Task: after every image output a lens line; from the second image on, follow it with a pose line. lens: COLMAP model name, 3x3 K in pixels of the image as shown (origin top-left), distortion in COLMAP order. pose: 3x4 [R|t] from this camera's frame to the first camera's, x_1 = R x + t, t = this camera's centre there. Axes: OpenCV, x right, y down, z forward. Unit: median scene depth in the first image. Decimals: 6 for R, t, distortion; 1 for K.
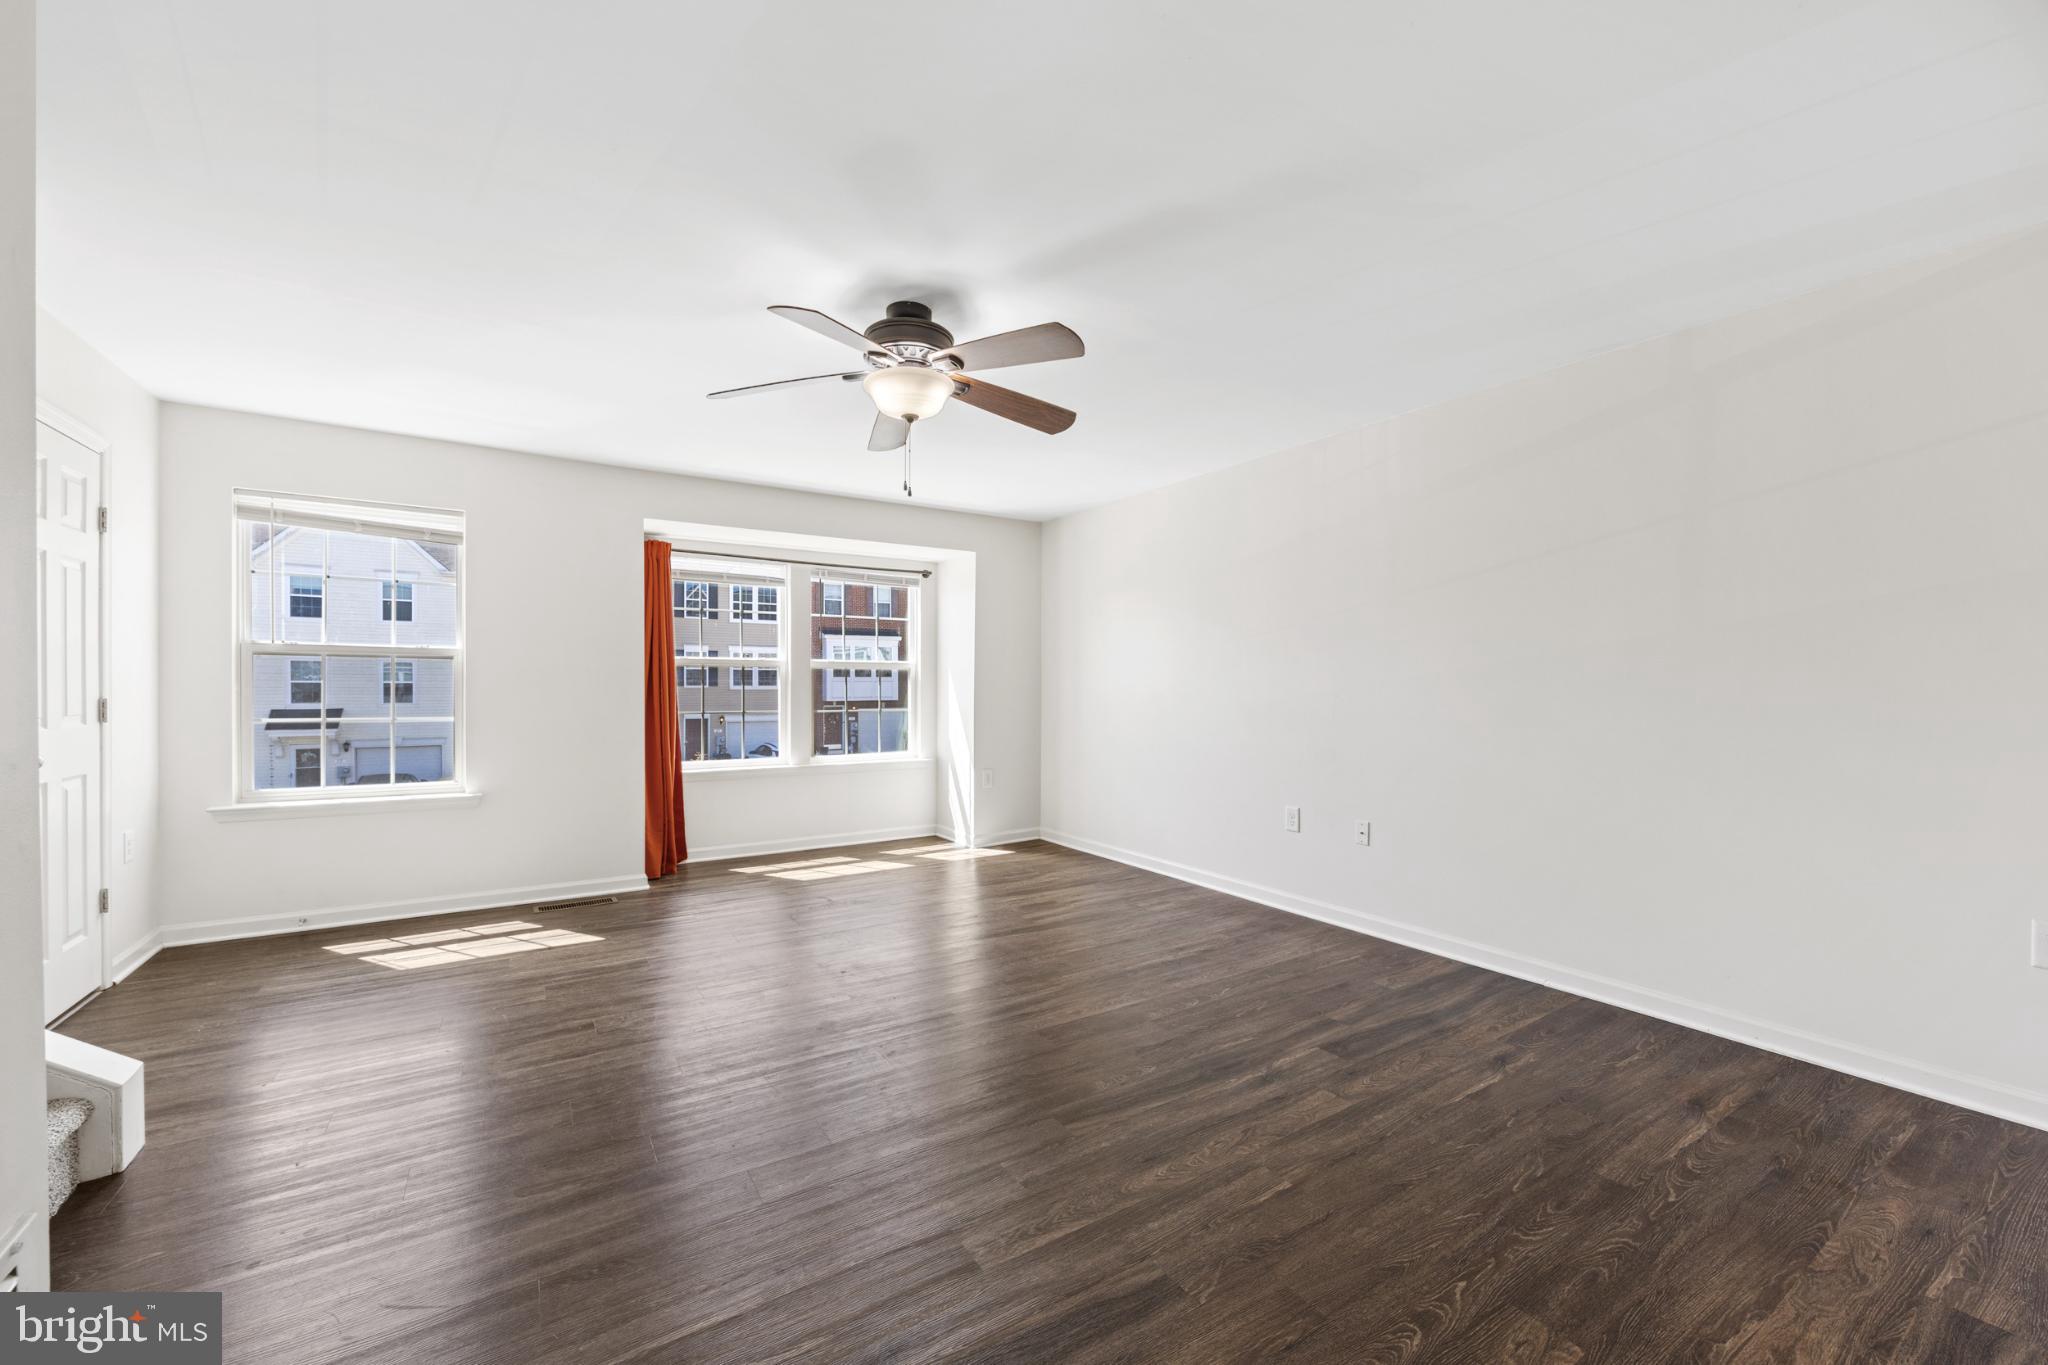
lens RADIAL K [[785.9, 0, 1024.0], [0, 785.9, 682.5], [0, 0, 1]] dist [-0.001490, -0.000218]
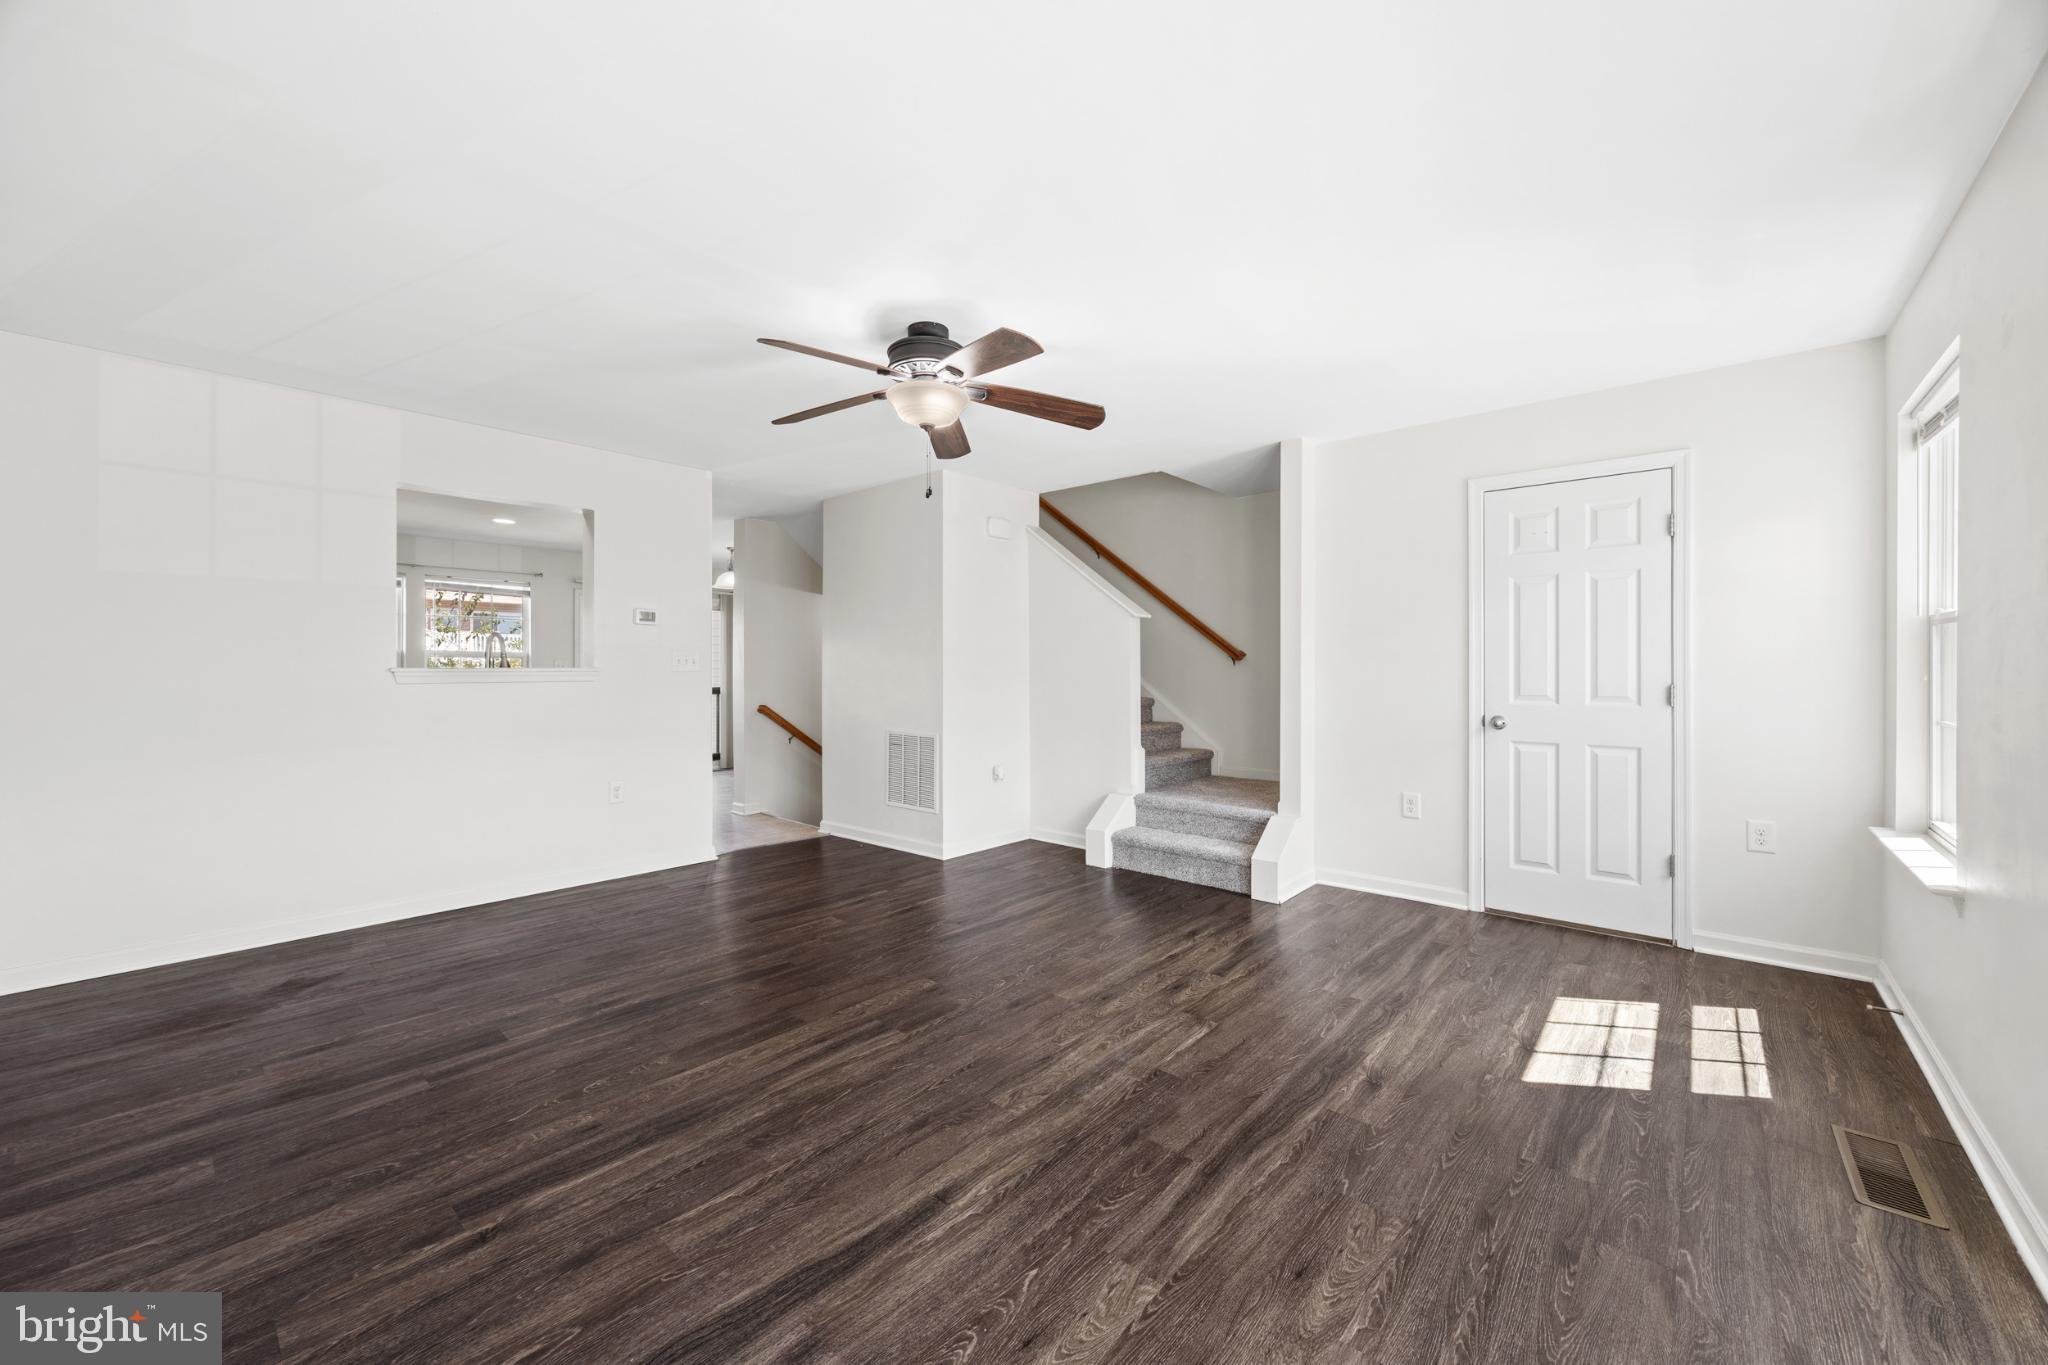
lens RADIAL K [[785.9, 0, 1024.0], [0, 785.9, 682.5], [0, 0, 1]] dist [-0.001490, -0.000218]
pose [[-0.960311, 0.001756, -0.278927, 0.025619], [-0.001044, 0.999951, 0.009891, 0.007286], [0.278931, 0.009790, -0.960261, 1.869045]]
